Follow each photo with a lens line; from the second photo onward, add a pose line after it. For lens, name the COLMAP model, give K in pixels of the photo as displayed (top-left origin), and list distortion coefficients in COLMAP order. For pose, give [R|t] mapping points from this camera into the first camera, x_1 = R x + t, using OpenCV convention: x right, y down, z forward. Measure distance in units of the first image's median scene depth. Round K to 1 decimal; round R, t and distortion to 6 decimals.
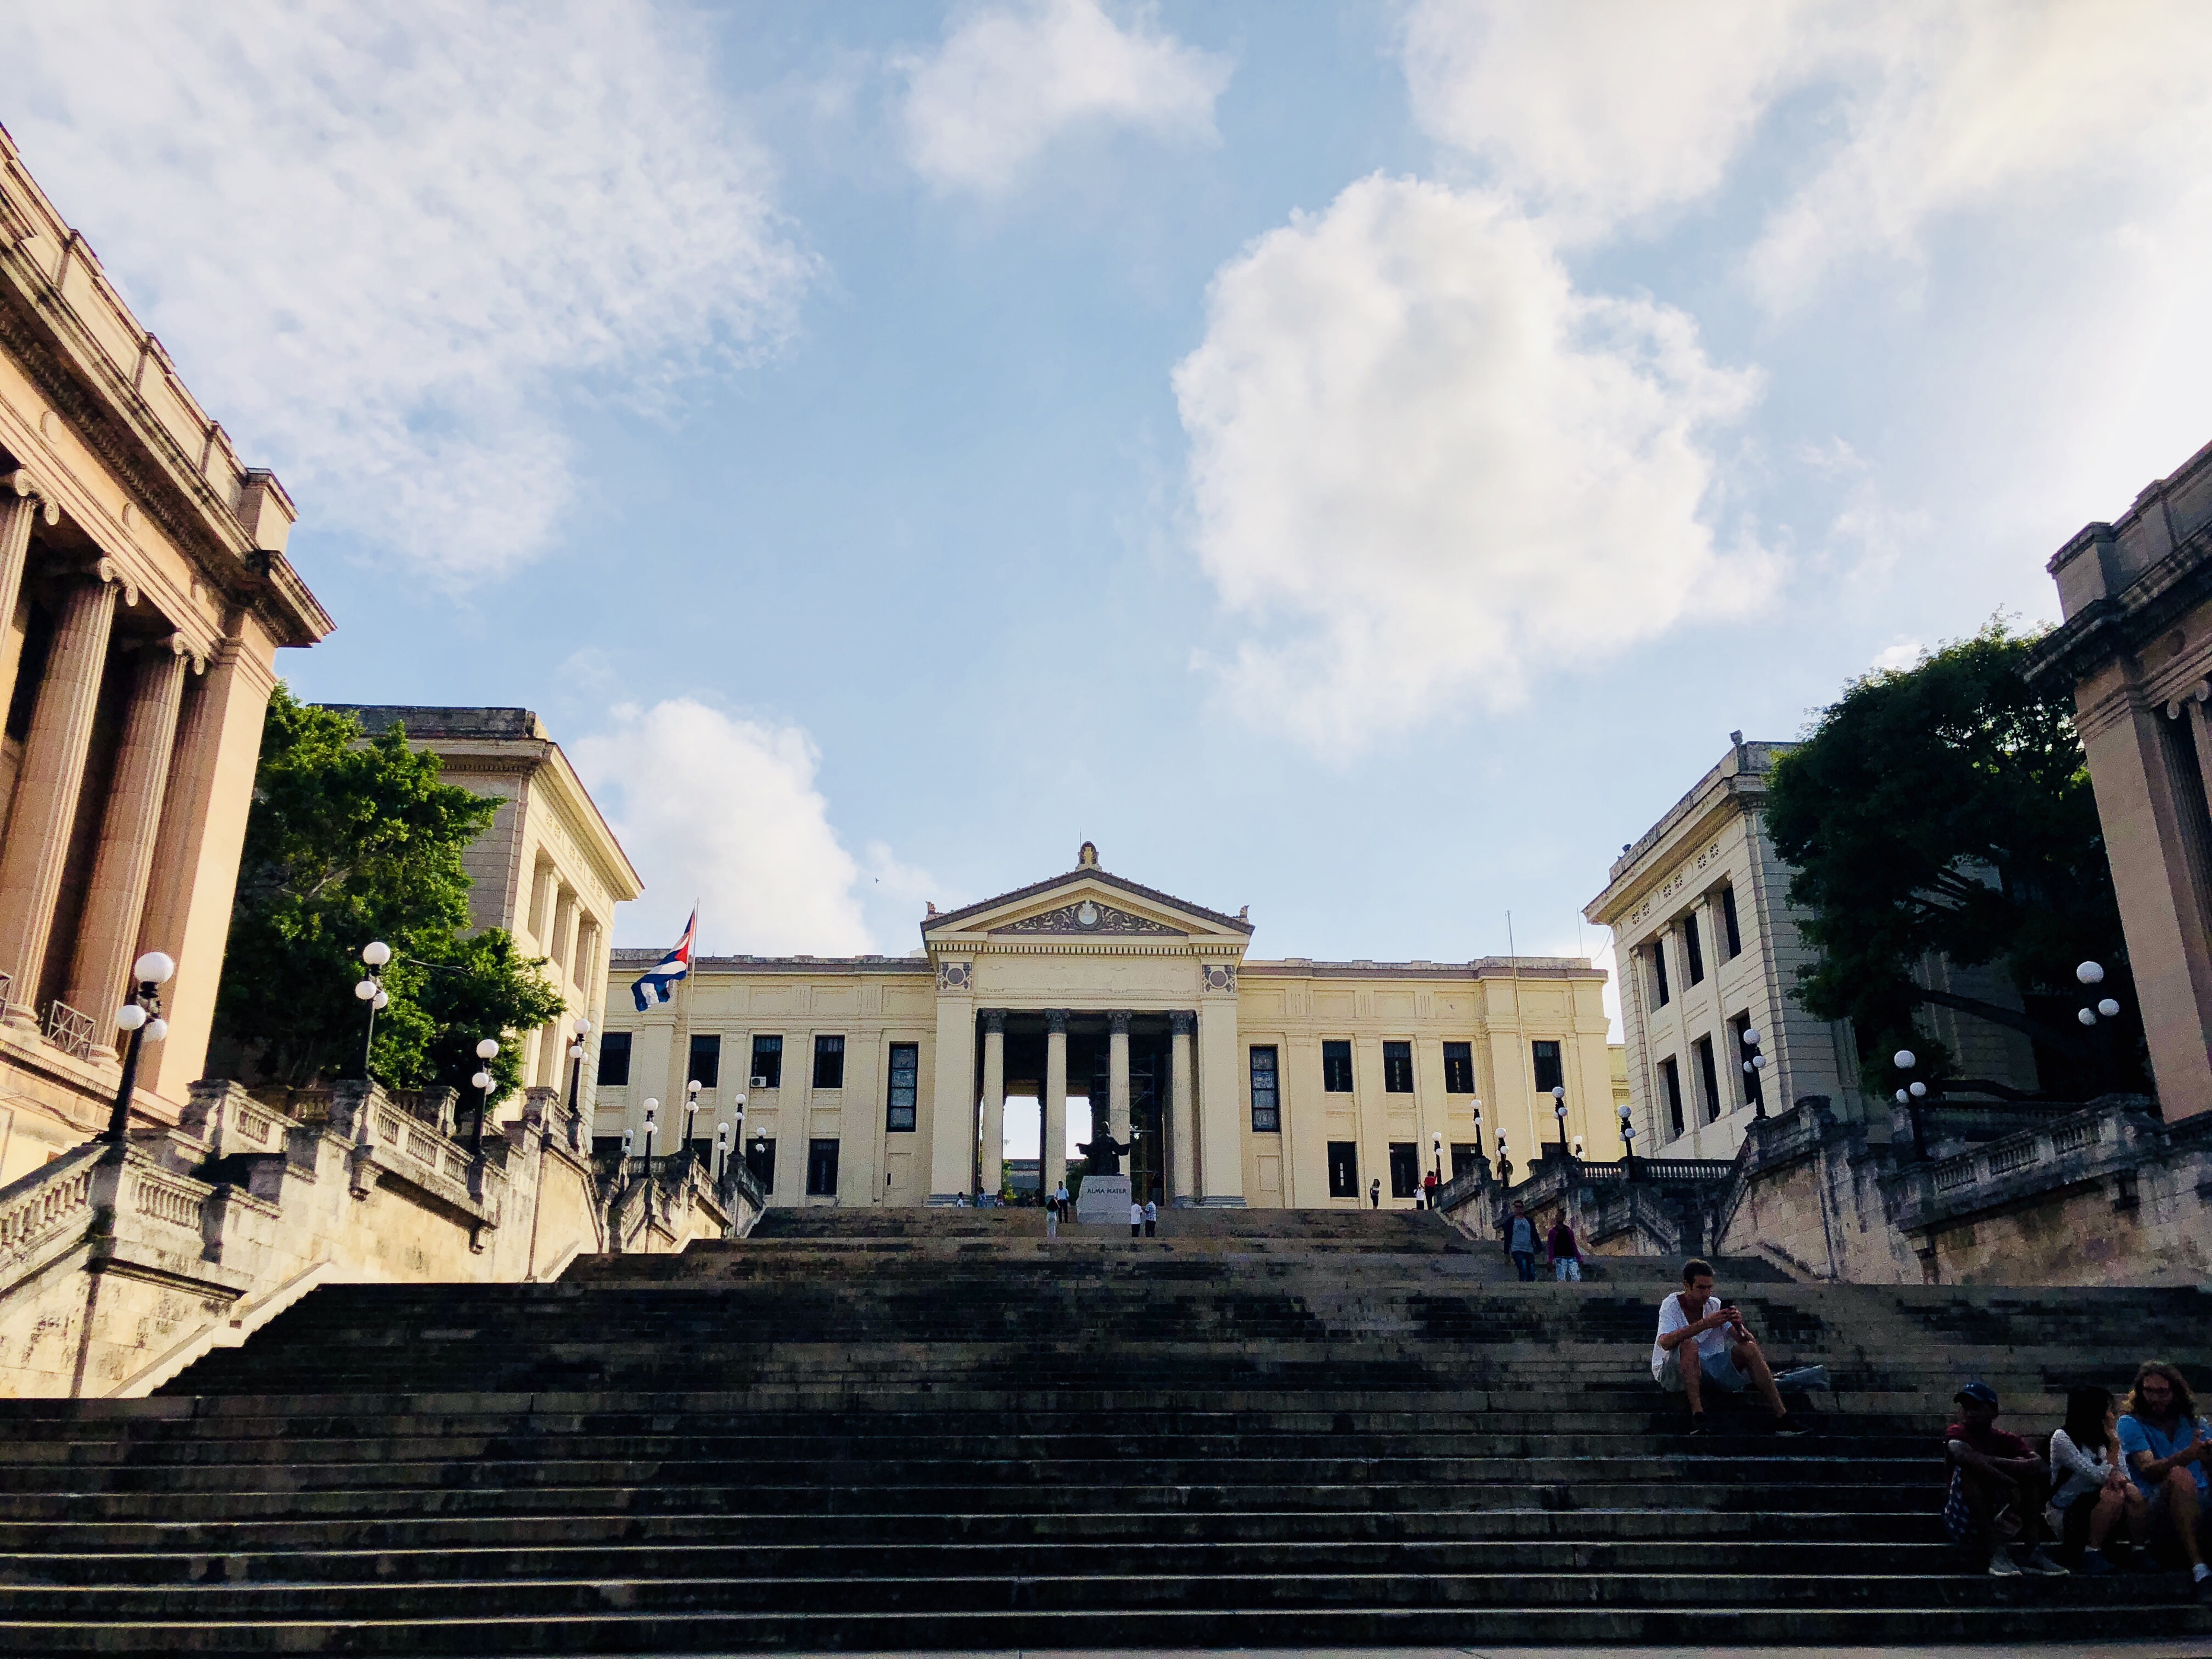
lens RADIAL K [[1793.9, 0, 1092.1], [0, 1793.9, 817.1], [0, 0, 1]] dist [0.048665, -0.044148]
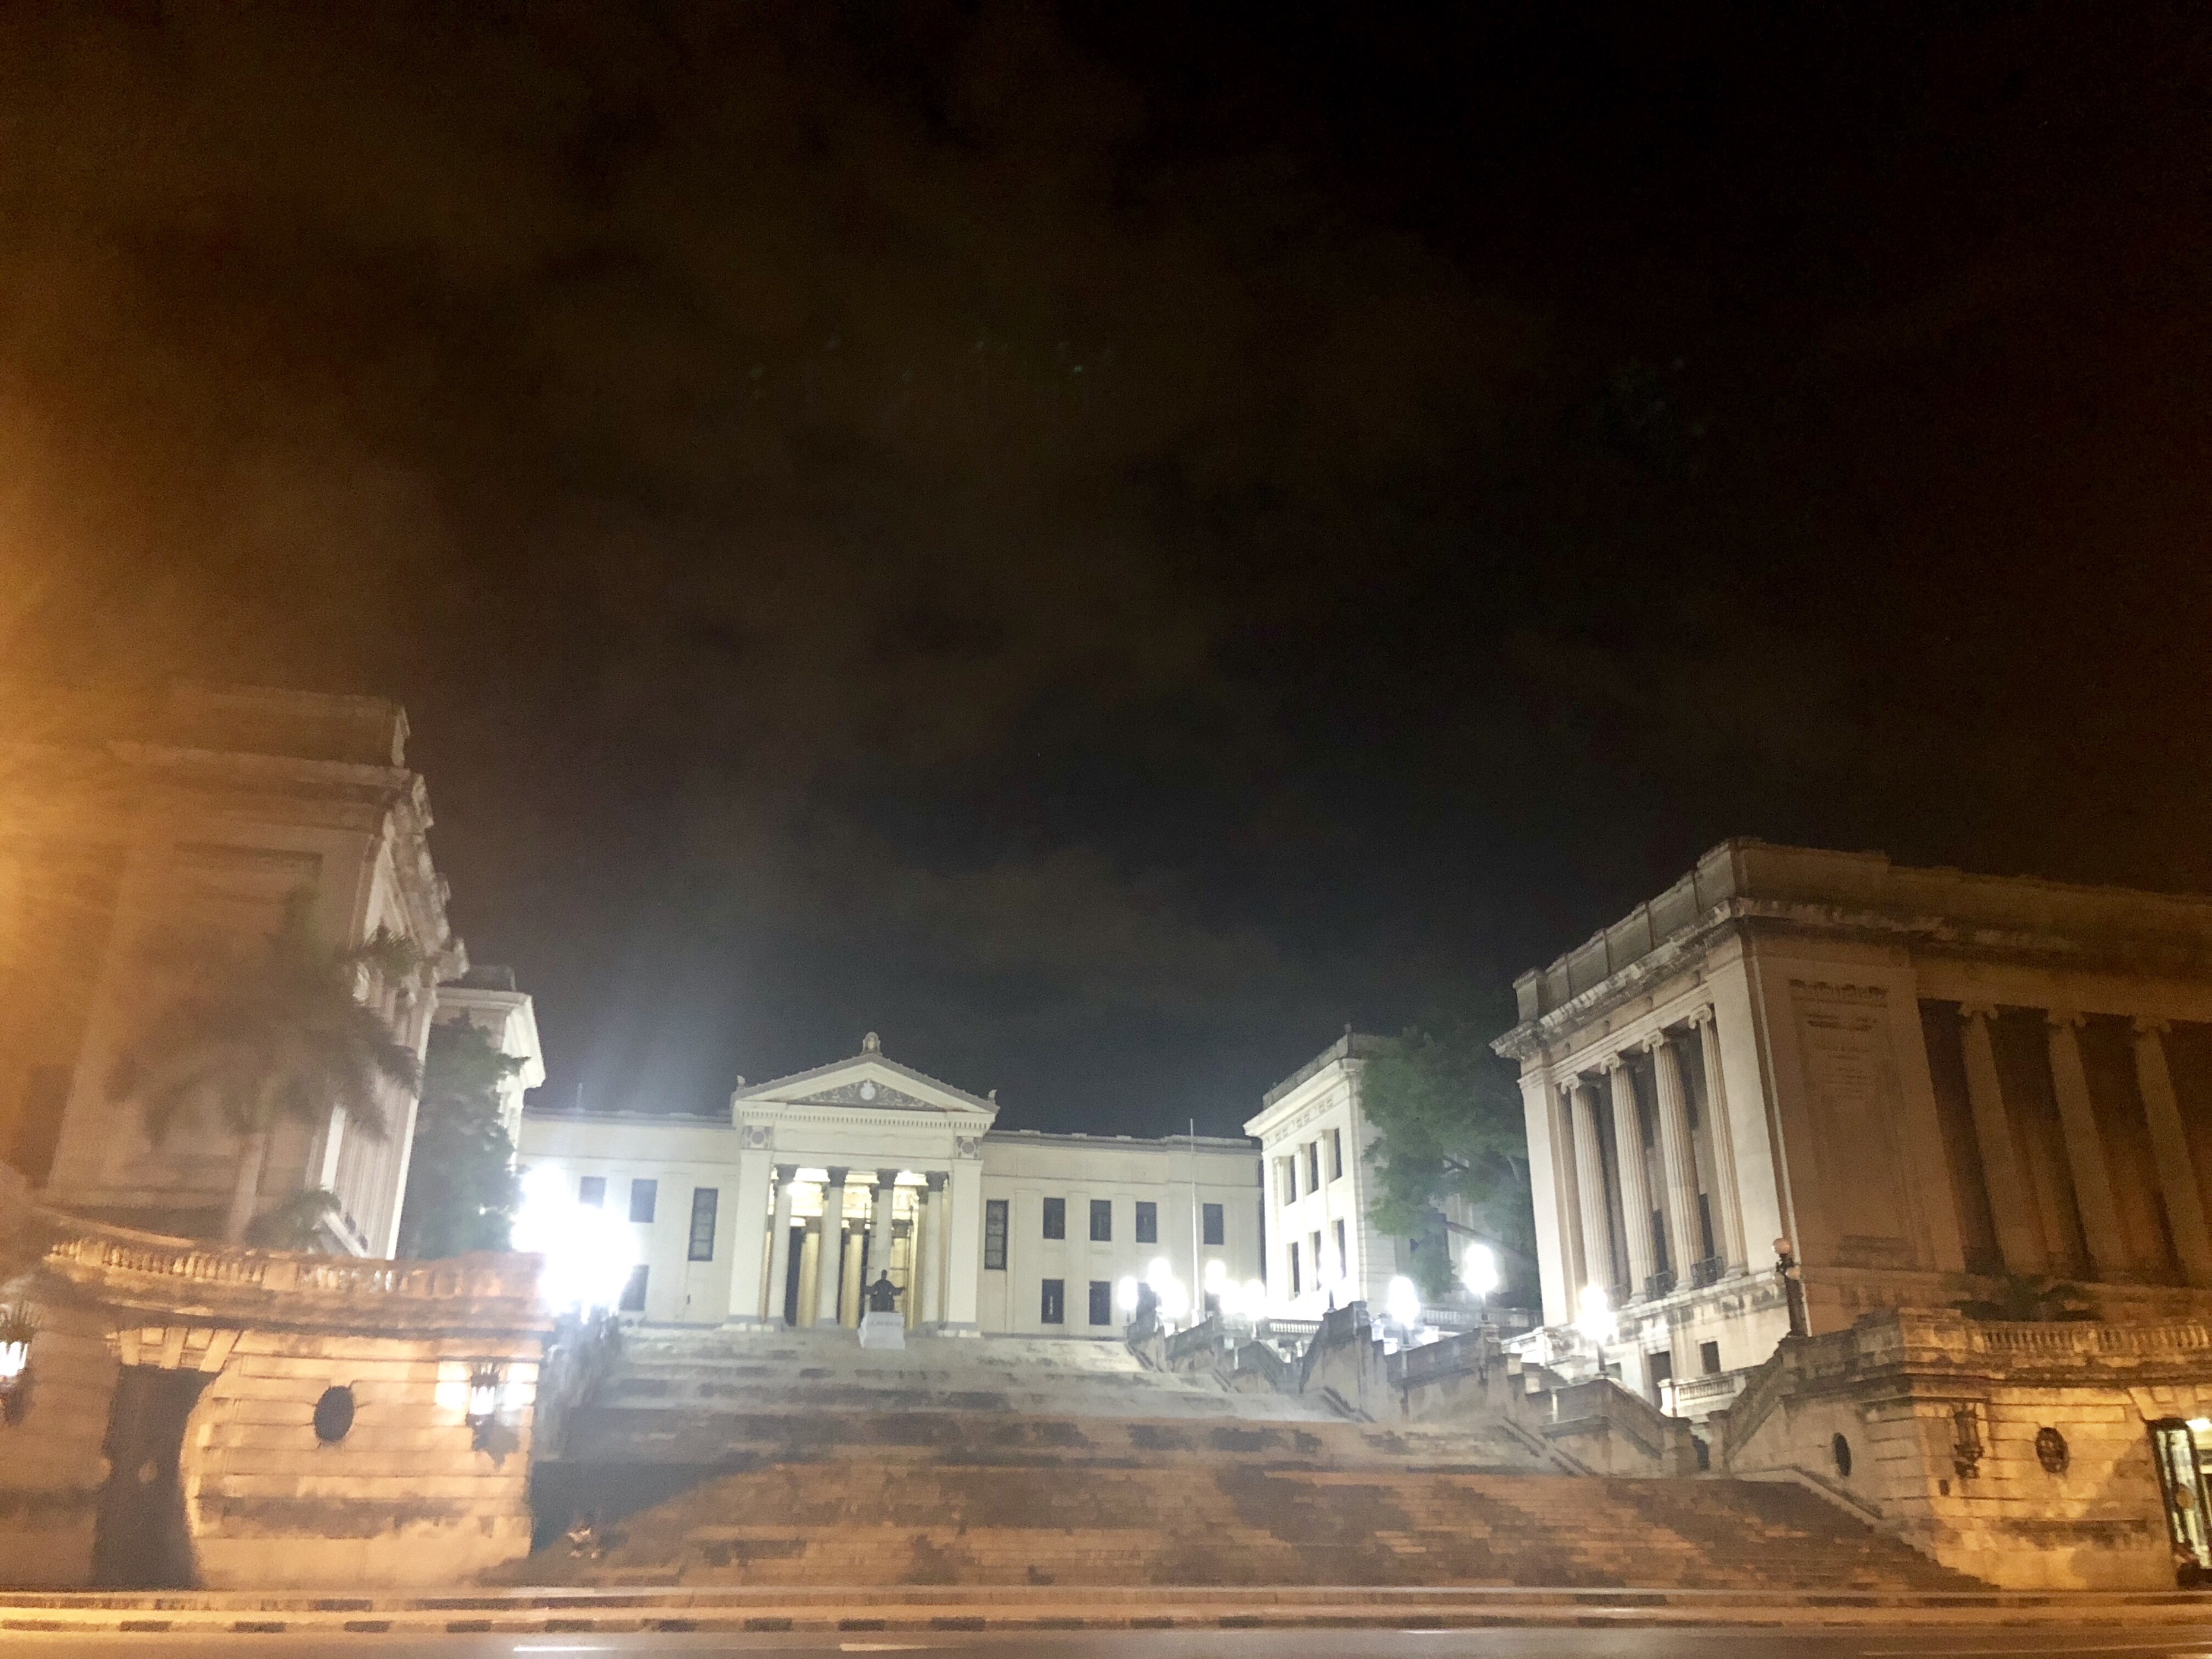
lens RADIAL K [[1793.9, 0, 1092.1], [0, 1793.9, 817.1], [0, 0, 1]] dist [0.048665, -0.044148]
pose [[0.983908, 0.075298, 0.162037, -0.069536], [-0.067889, 0.996399, -0.050792, -0.088346], [-0.165278, 0.038974, 0.985477, -0.290180]]
